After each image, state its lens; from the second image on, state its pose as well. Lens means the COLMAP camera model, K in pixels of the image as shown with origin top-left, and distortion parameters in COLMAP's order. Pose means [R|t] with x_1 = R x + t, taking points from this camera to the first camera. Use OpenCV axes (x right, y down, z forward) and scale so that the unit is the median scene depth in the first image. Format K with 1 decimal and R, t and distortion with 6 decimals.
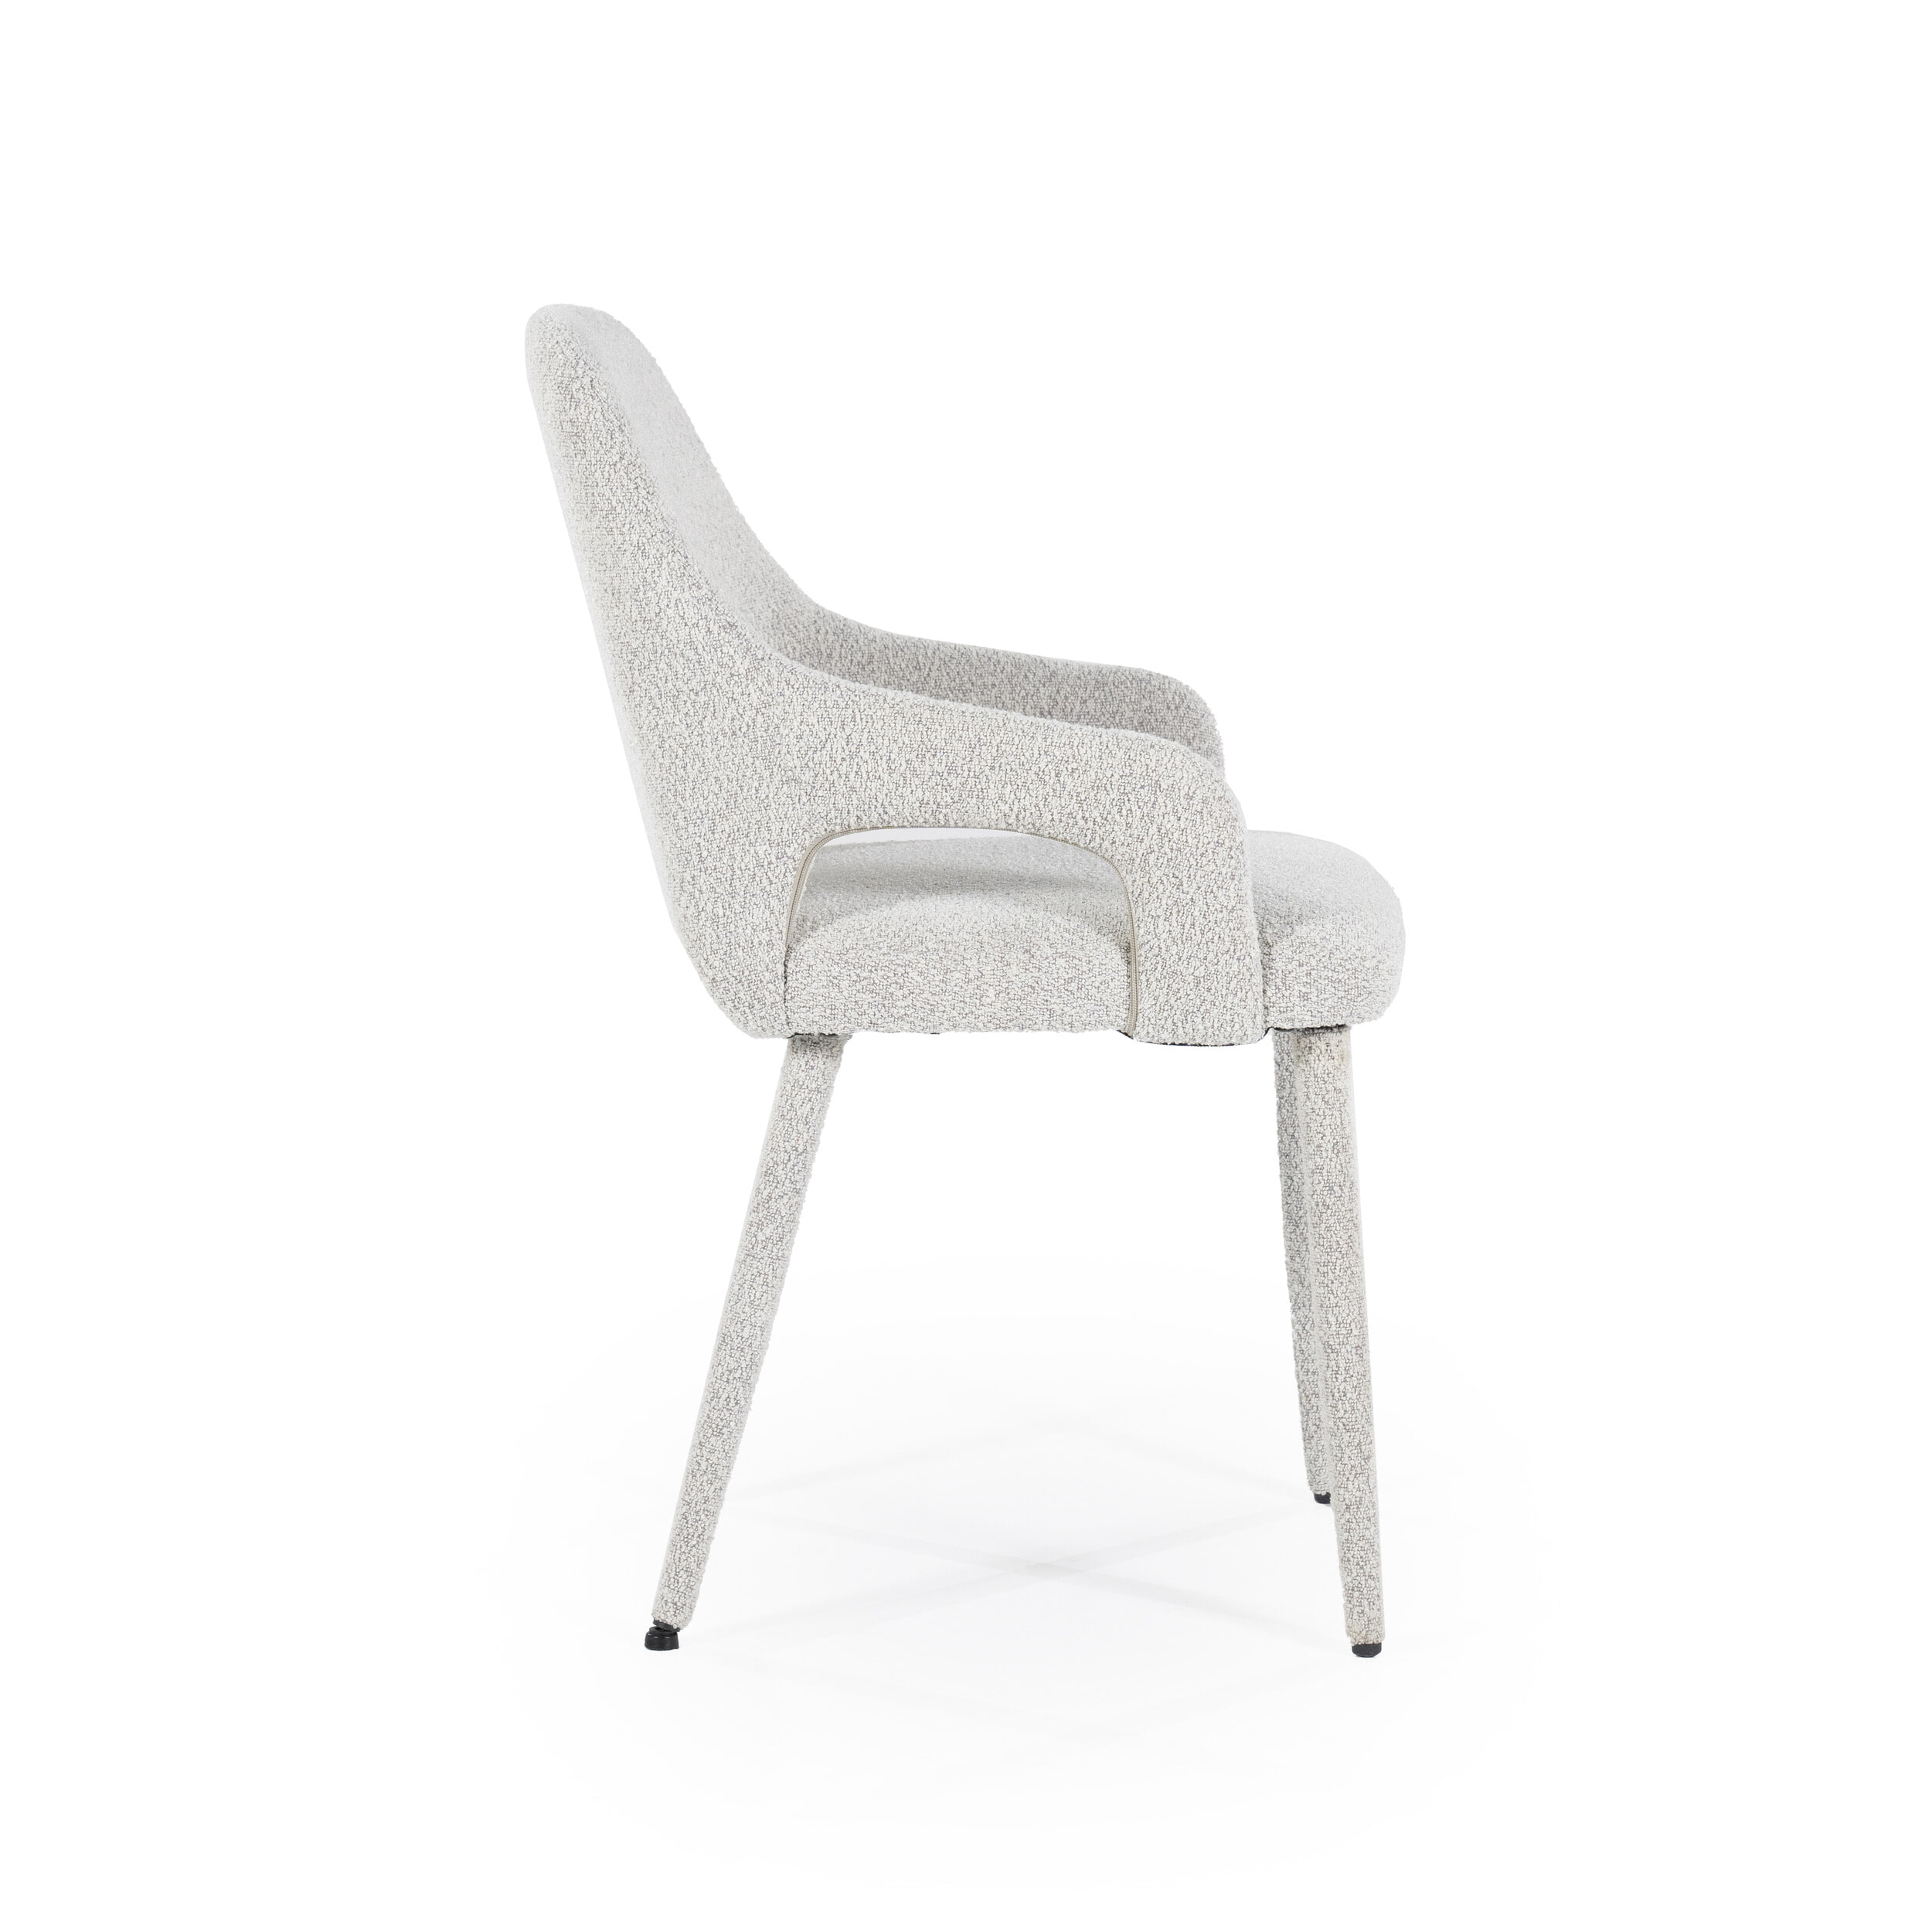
lens RADIAL K [[5588.5, 0, 978.9], [0, 5588.5, 970.8], [0, 0, 1]] dist [0.336580, 0.000000]
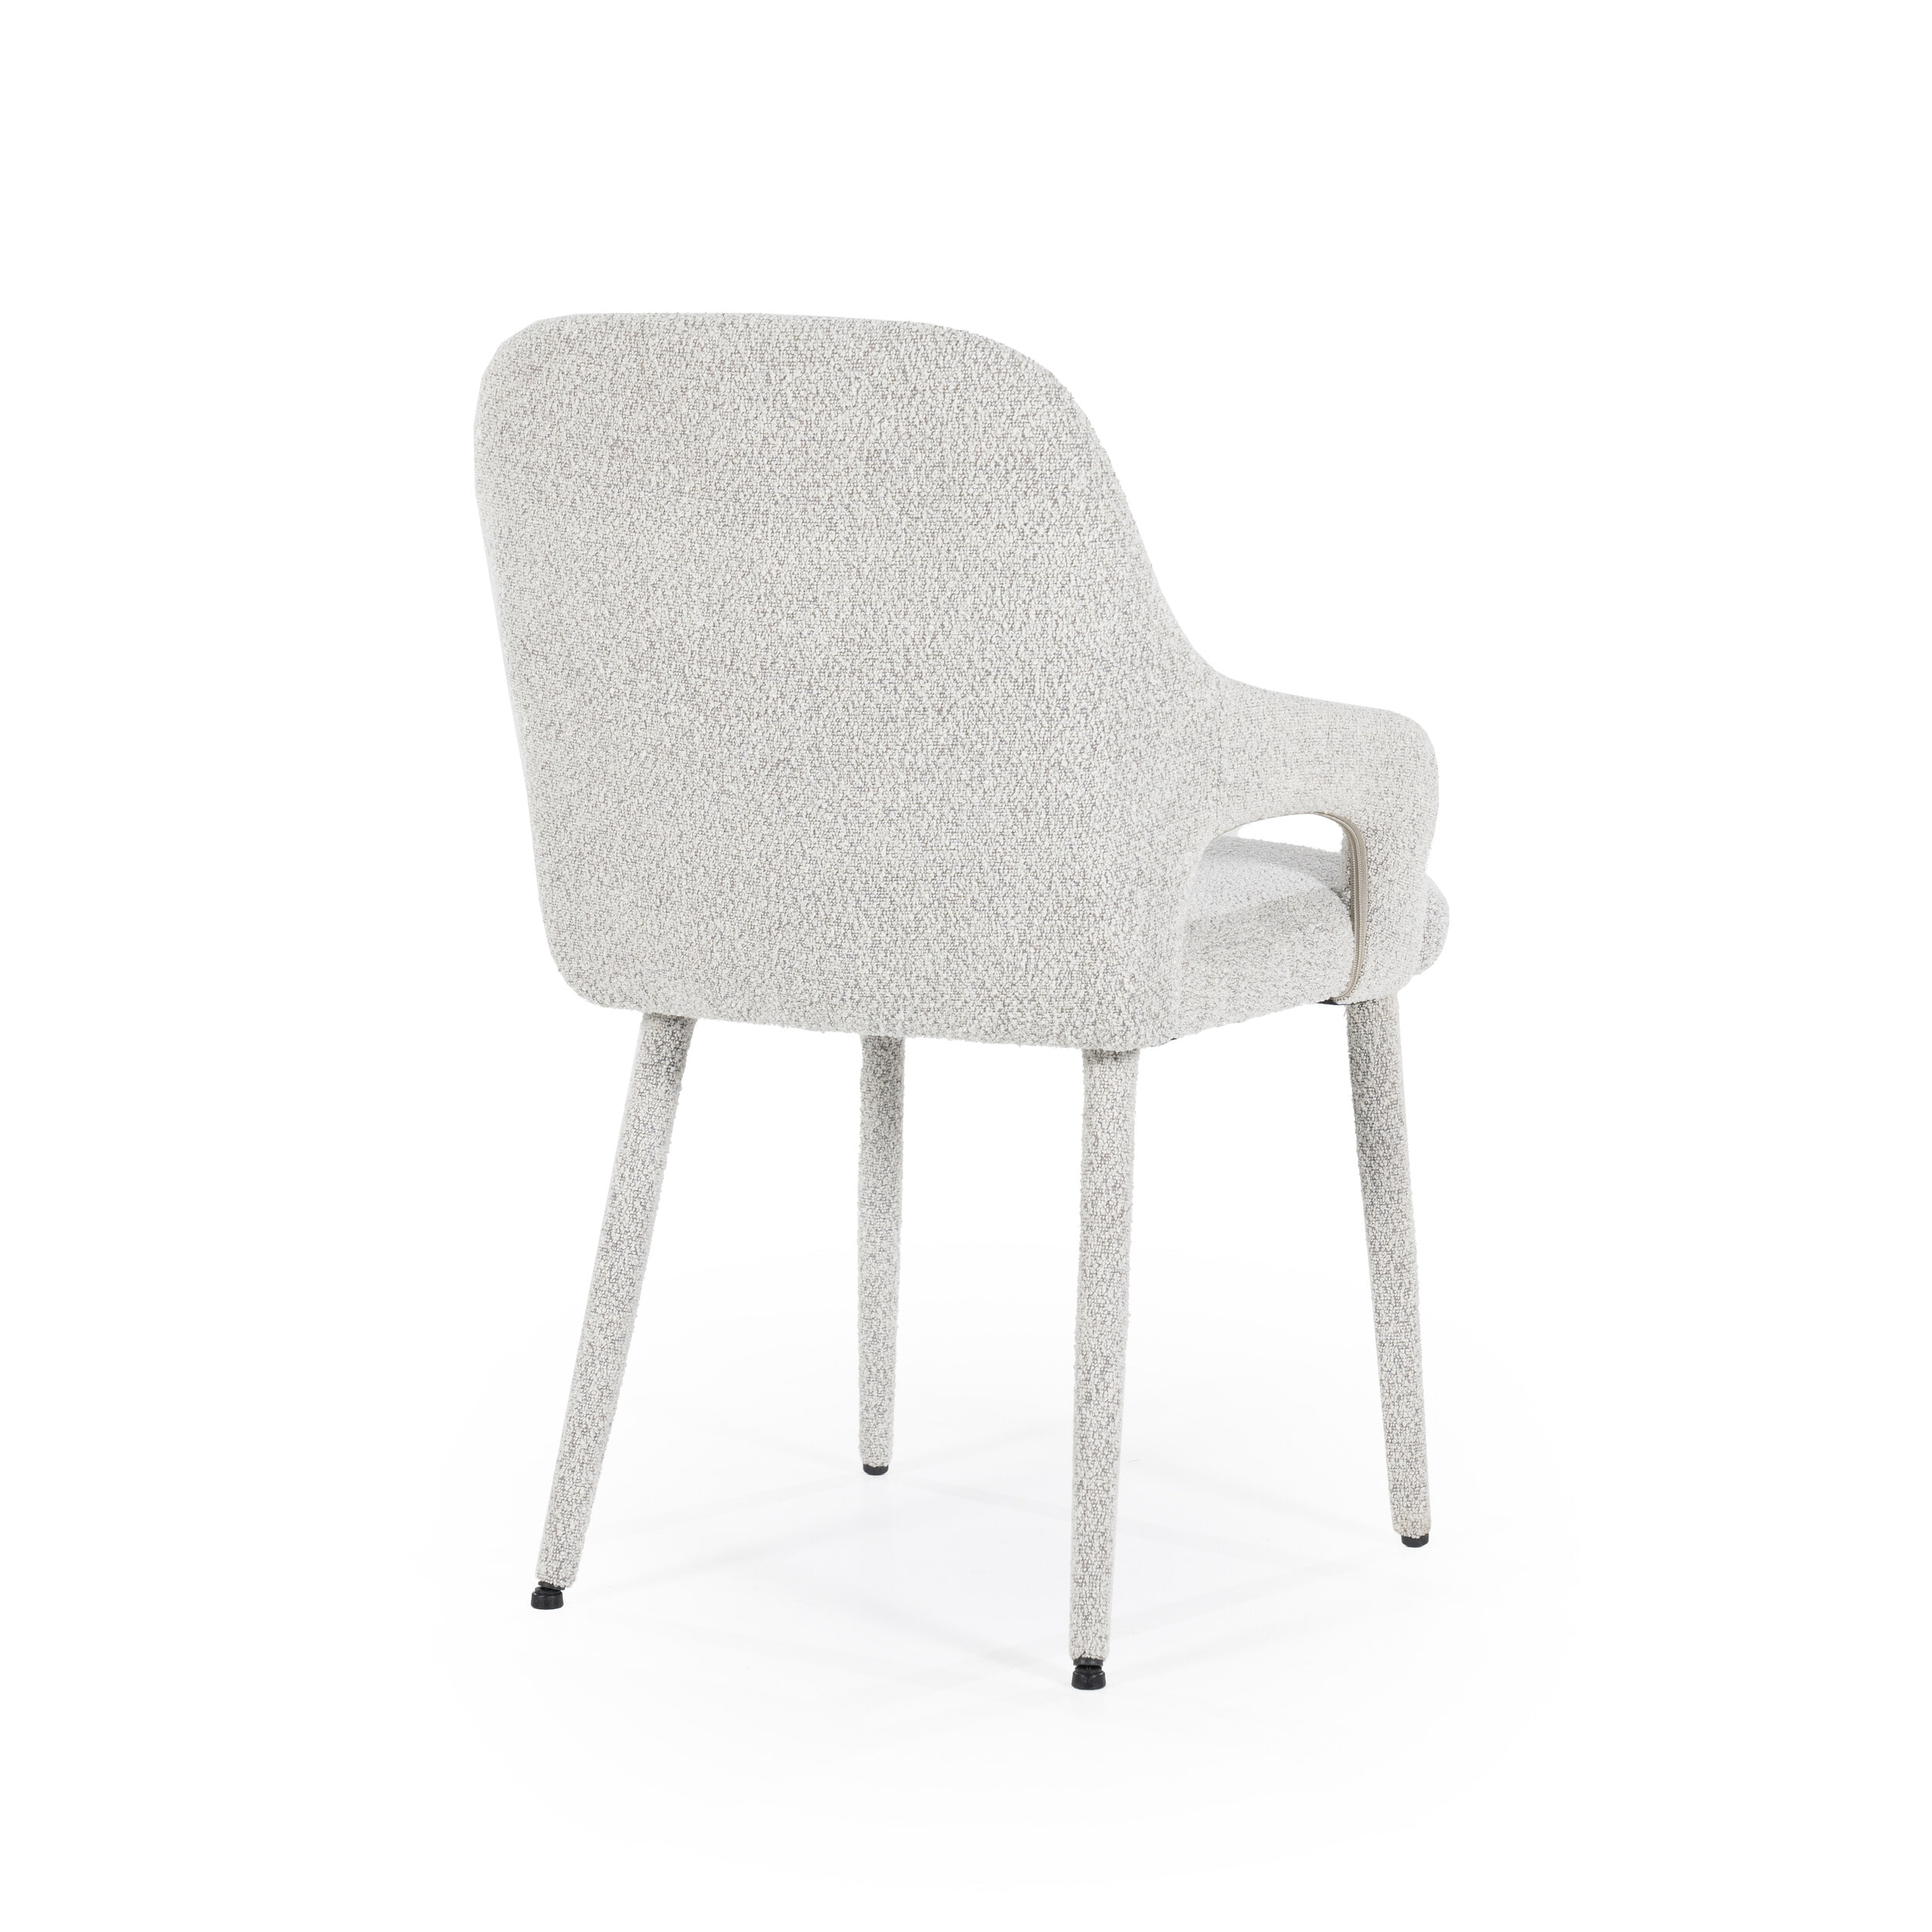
lens RADIAL K [[5588.5, 0, 966.1], [0, 5588.5, 973.3], [0, 0, 1]] dist [0.336580, 0.000000]
pose [[0.494332, -0.114749, 0.861666, -0.914769], [0.108029, 0.991674, 0.070087, -0.074738], [-0.862534, 0.058439, 0.502613, 0.534108]]
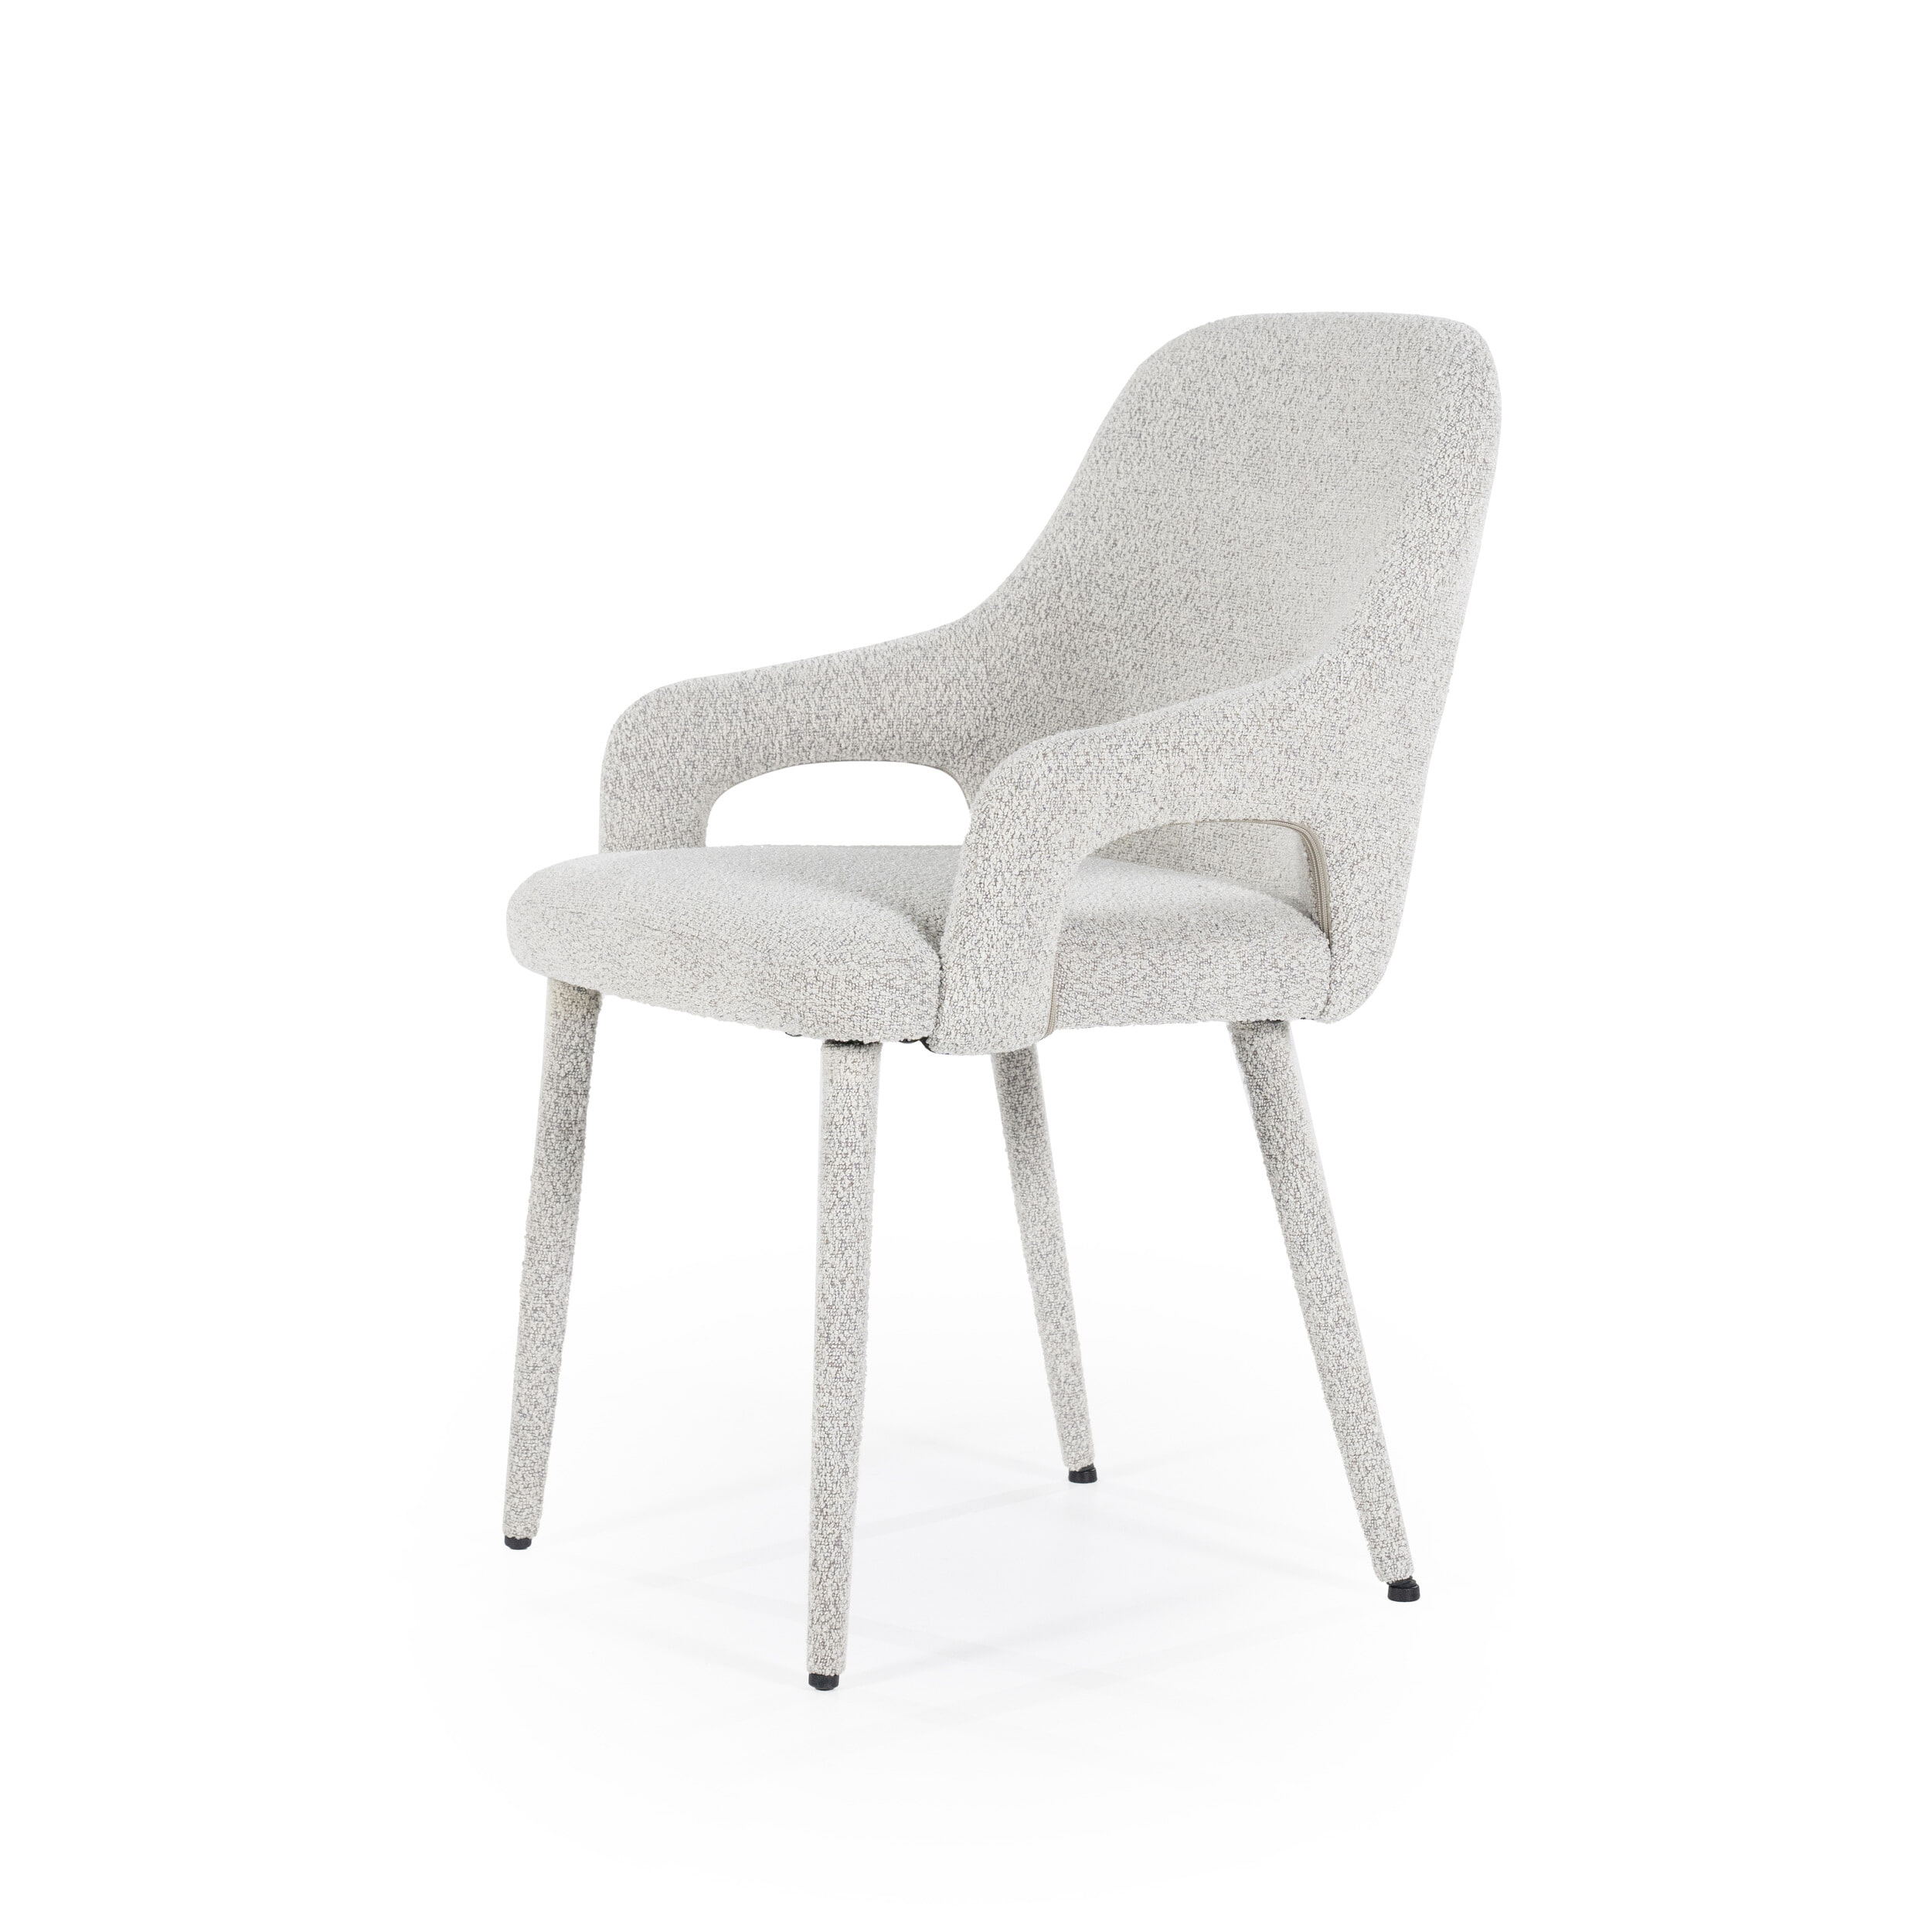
lens RADIAL K [[5588.5, 0, 956.7], [0, 5588.5, 966.5], [0, 0, 1]] dist [0.336580, 0.000000]
pose [[-0.860641, 0.056285, -0.506093, 0.548808], [-0.074324, 0.969343, 0.234199, -0.251531], [0.503760, 0.239176, -0.830073, 1.953966]]
